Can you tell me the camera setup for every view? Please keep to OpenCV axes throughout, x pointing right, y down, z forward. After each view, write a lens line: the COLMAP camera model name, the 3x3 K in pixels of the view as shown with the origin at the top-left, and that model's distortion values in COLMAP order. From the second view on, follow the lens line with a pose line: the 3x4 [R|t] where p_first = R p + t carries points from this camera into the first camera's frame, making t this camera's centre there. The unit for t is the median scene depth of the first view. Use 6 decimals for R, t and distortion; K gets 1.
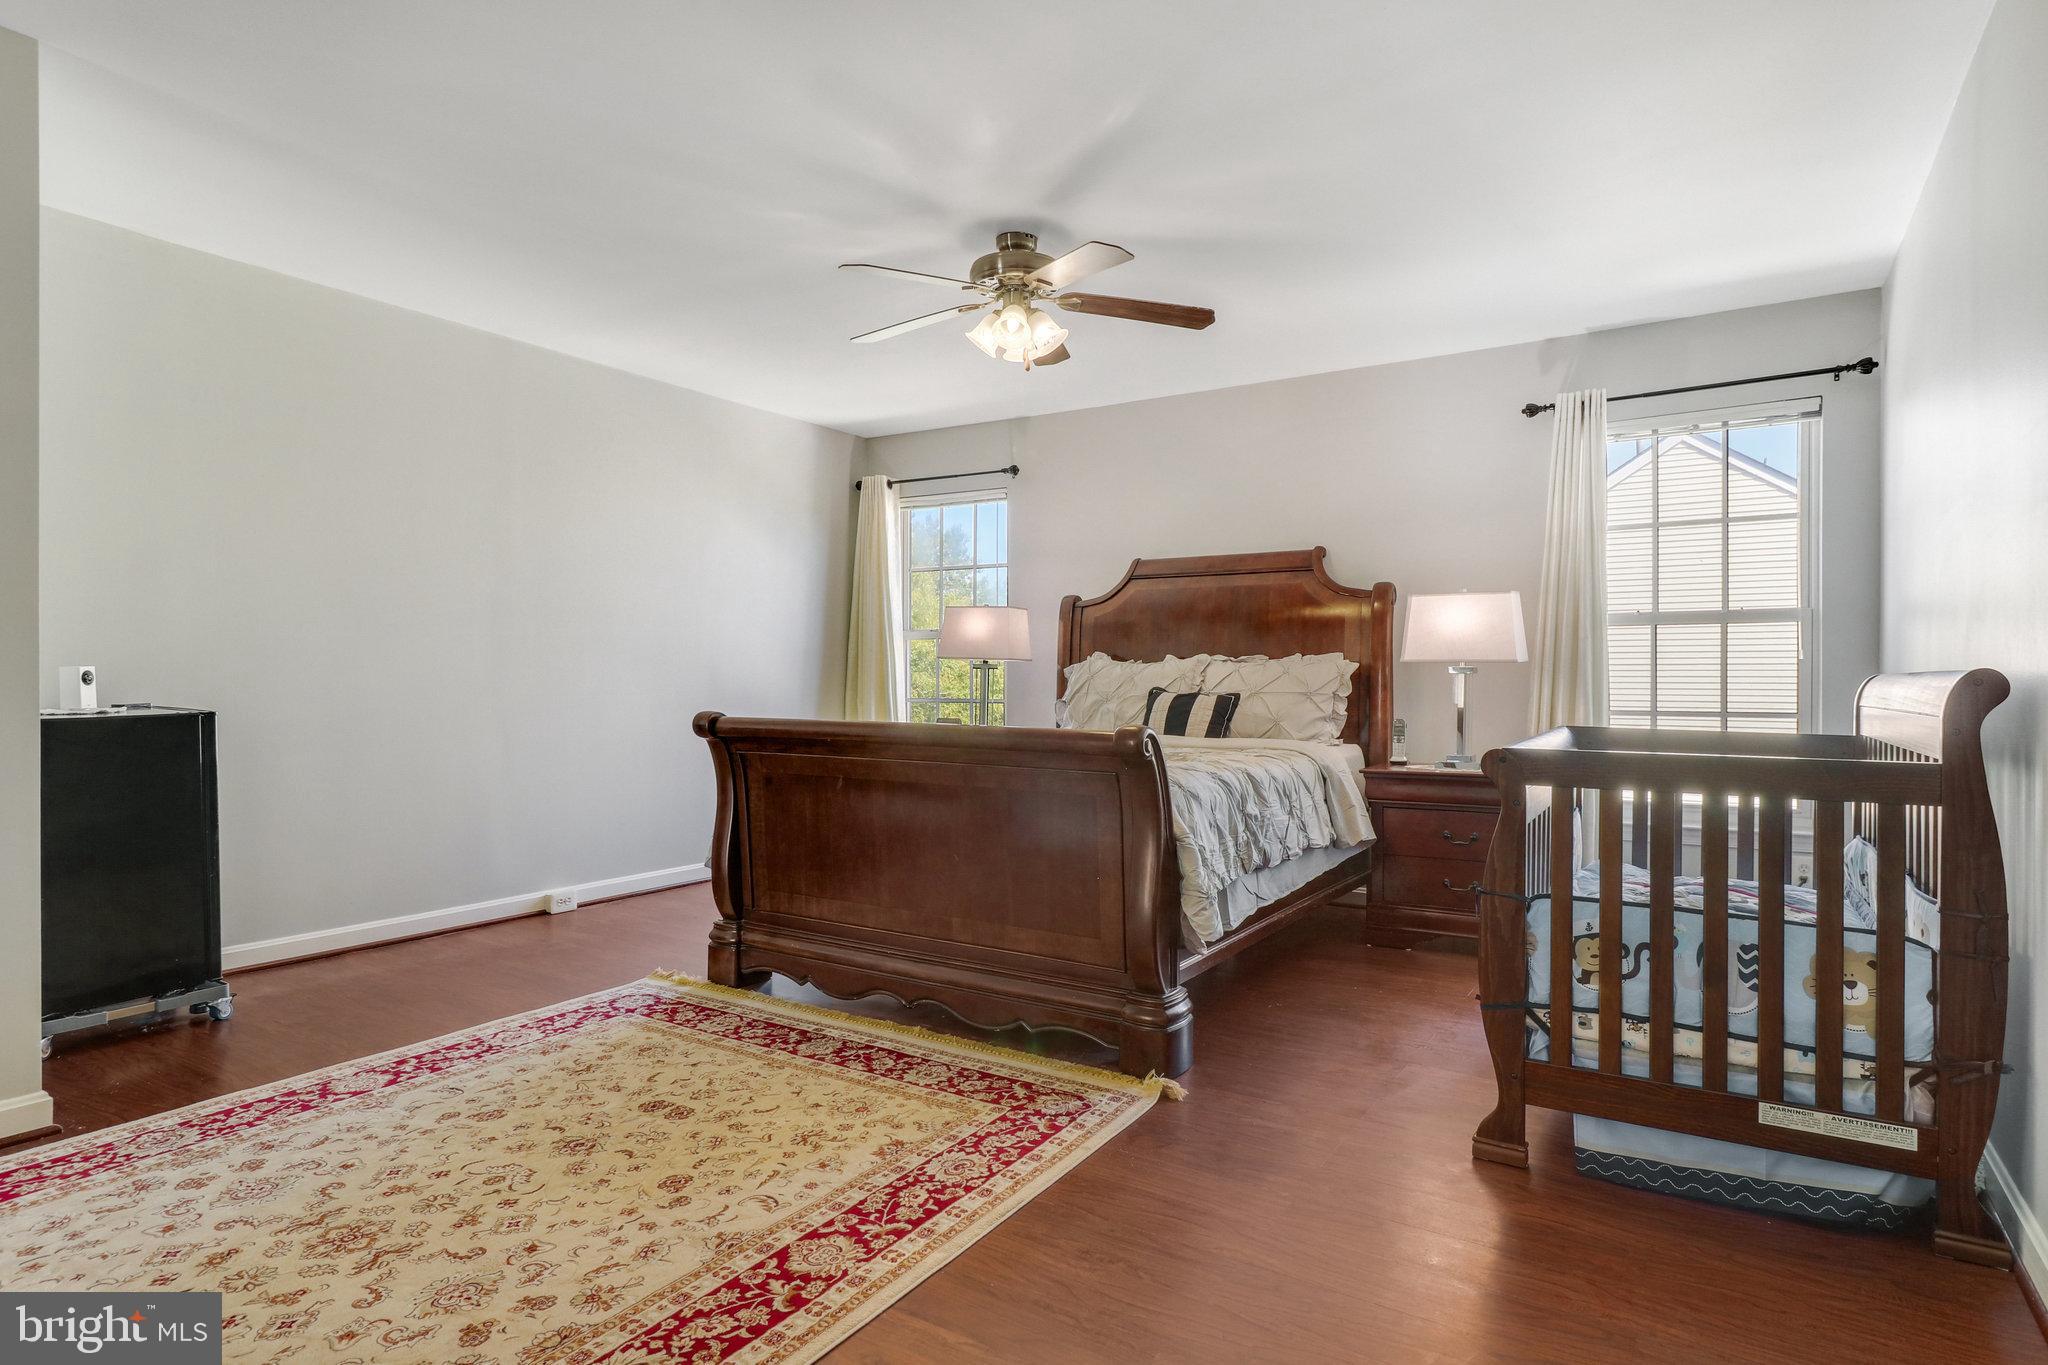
lens RADIAL K [[941.6, 0, 1020.6], [0, 941.6, 672.0], [0, 0, 1]] dist [0.001800, -0.000331]
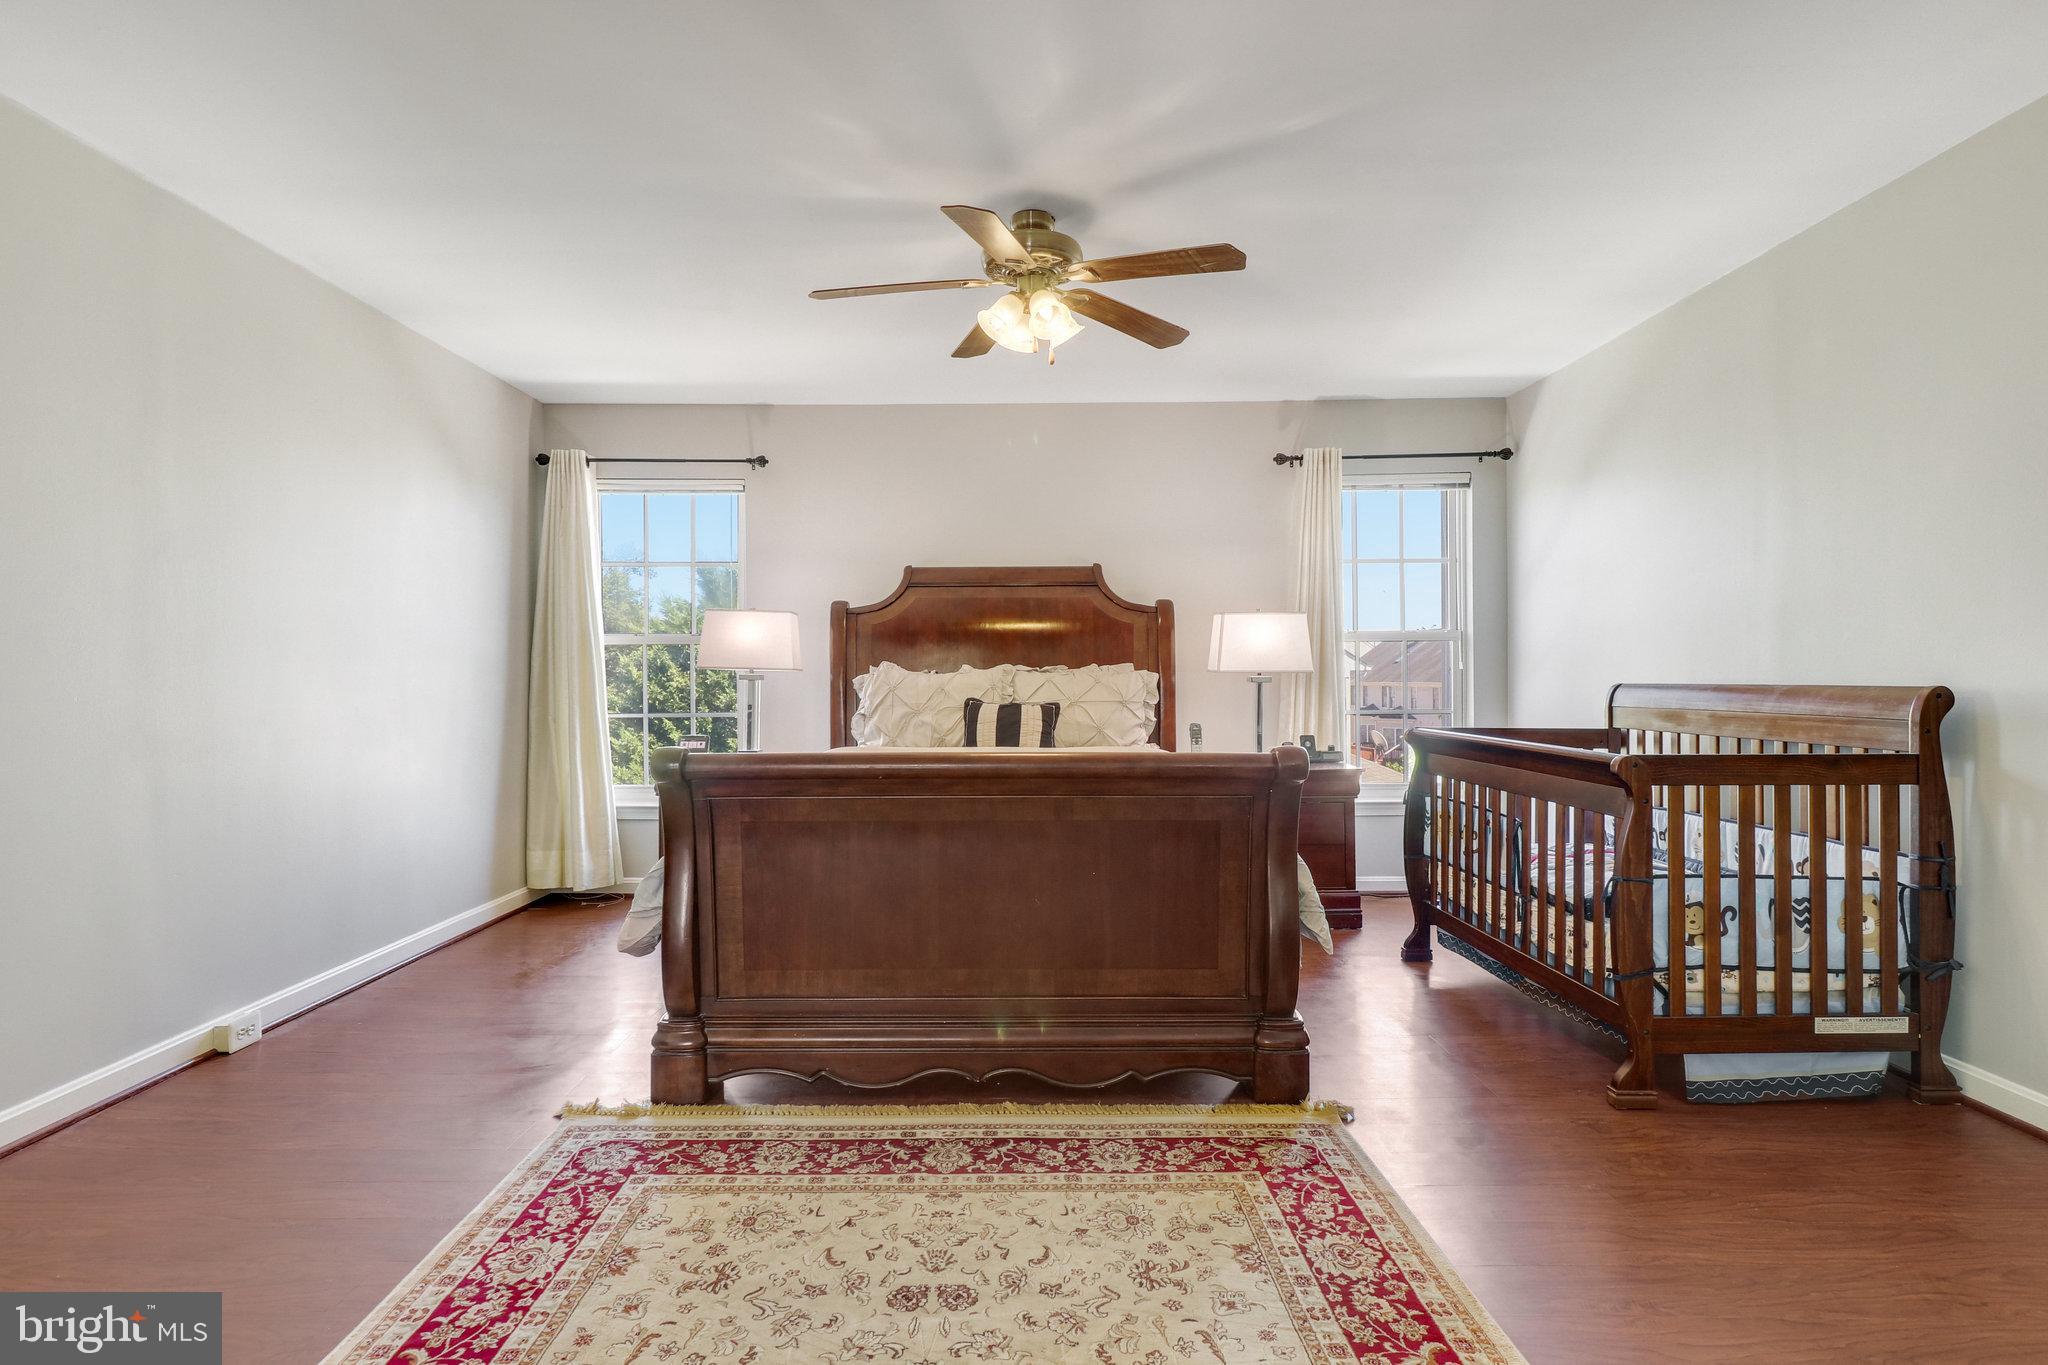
lens RADIAL K [[908.5, 0, 973.9], [0, 908.5, 673.2], [0, 0, 1]] dist [0.000229, -0.000115]
pose [[0.880375, -0.005682, 0.474244, -0.621659], [0.005791, 0.999982, 0.001231, -0.022914], [-0.474242, 0.001663, 0.880393, 0.326157]]
